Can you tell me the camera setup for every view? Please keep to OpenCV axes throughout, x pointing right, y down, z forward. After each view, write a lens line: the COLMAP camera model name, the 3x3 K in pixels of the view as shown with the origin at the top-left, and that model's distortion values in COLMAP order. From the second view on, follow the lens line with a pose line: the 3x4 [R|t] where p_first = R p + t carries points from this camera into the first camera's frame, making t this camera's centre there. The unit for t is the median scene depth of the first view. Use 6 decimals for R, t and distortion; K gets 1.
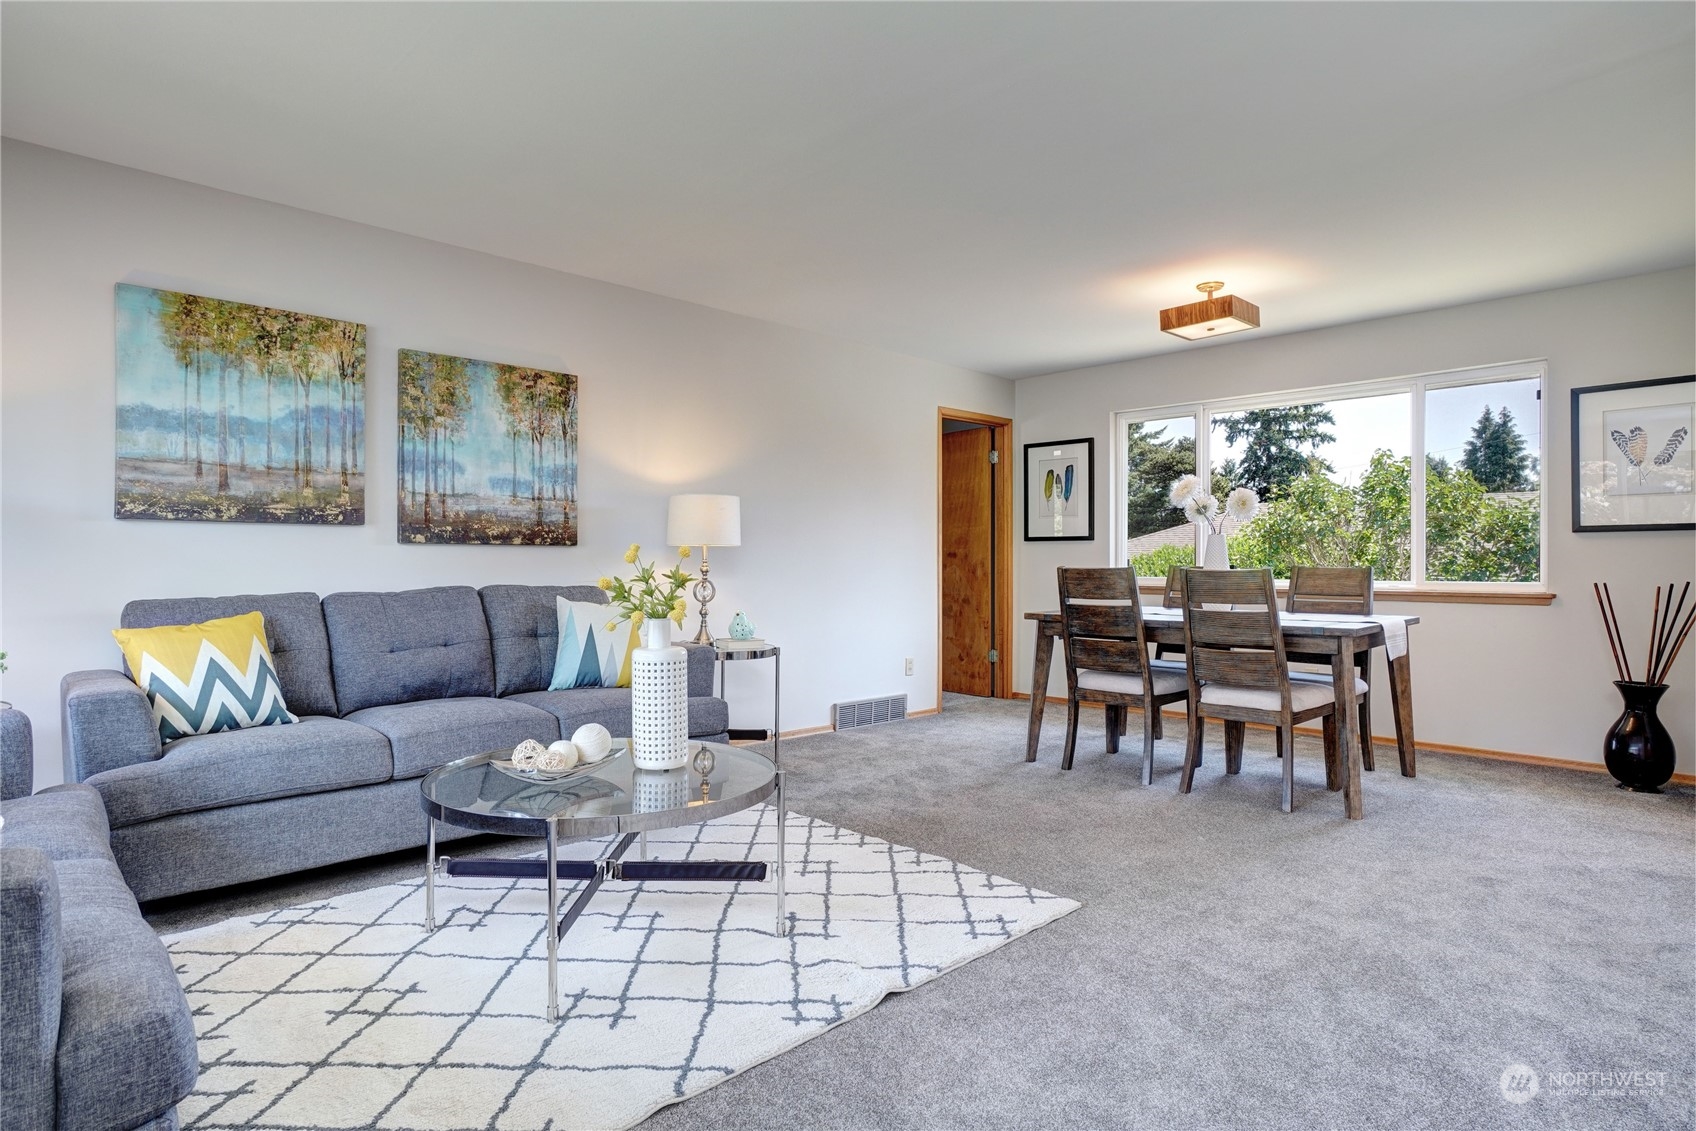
lens RADIAL K [[912.1, 0, 848.0], [0, 912.1, 565.5], [0, 0, 1]] dist [-0.005601, -0.000857]
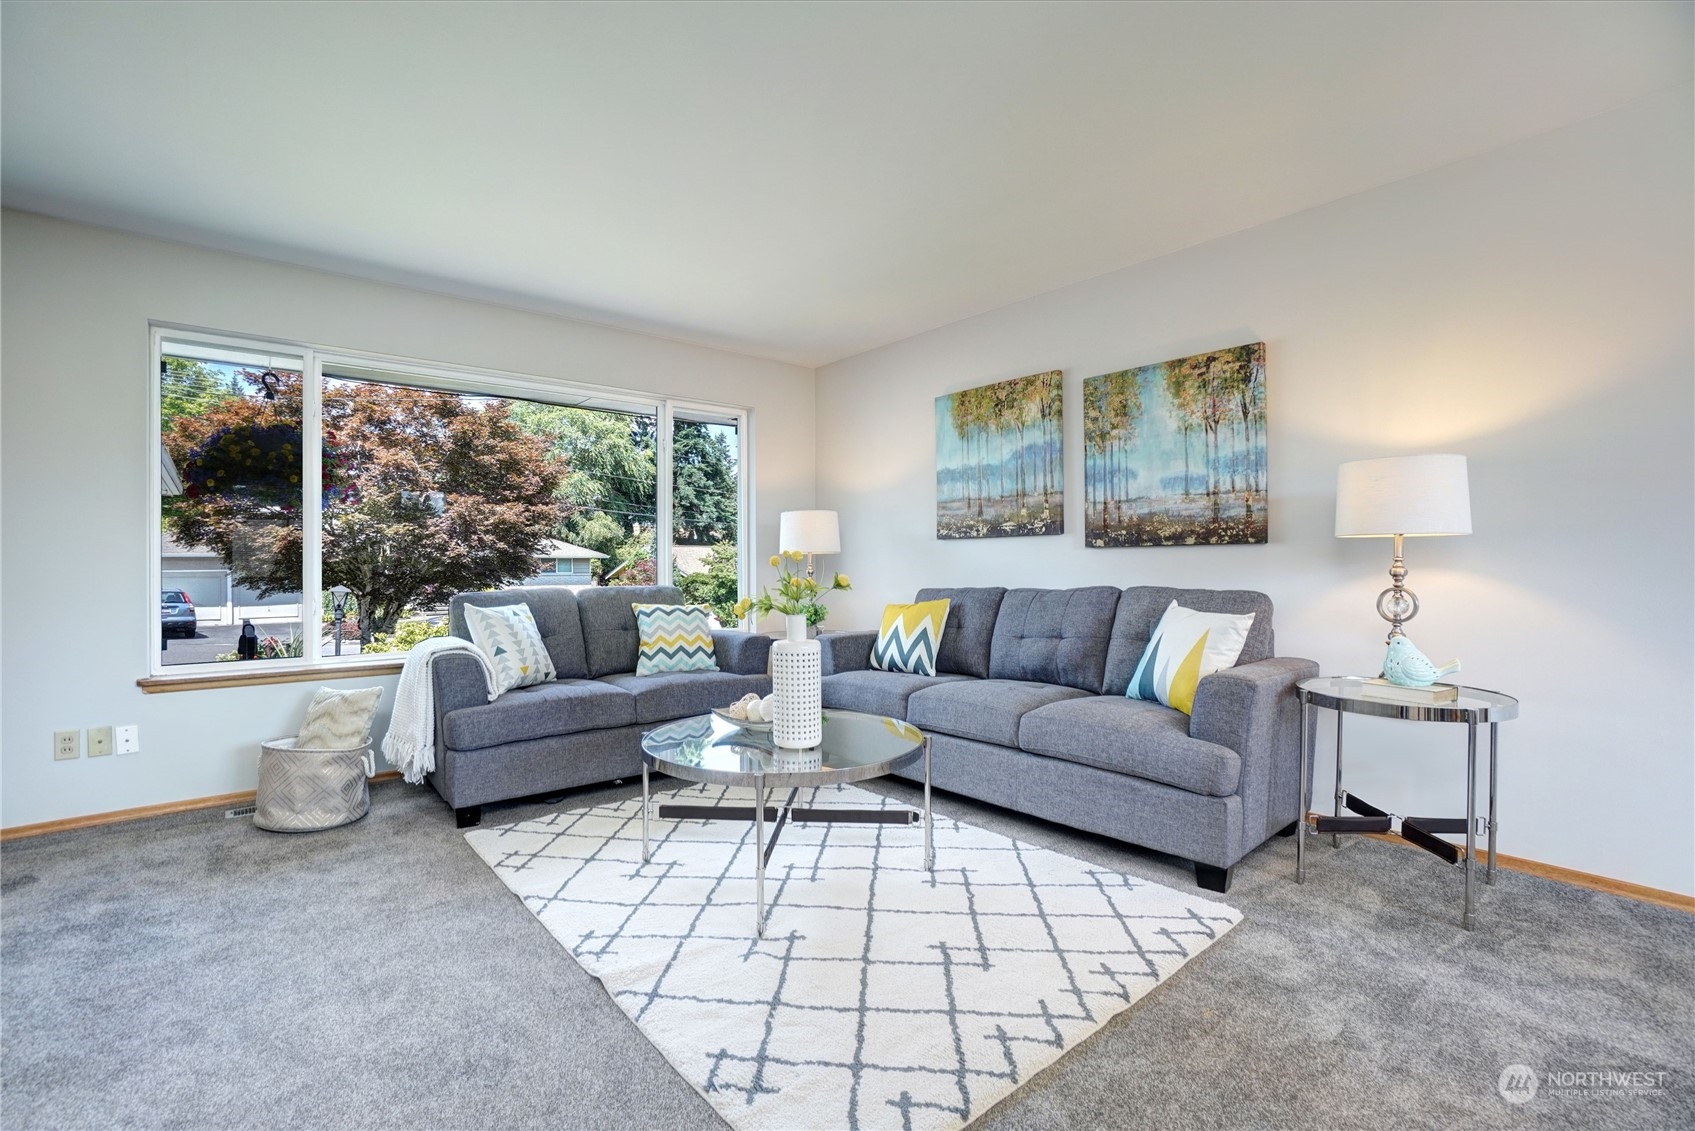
lens RADIAL K [[781.0, 0, 847.5], [0, 781.0, 565.5], [0, 0, 1]] dist [-0.055473, -0.000008]
pose [[-0.096383, -0.004557, -0.995334, 0.501080], [0.000574, 0.999989, -0.004634, 0.002233], [0.995344, -0.001018, -0.096379, 0.774407]]
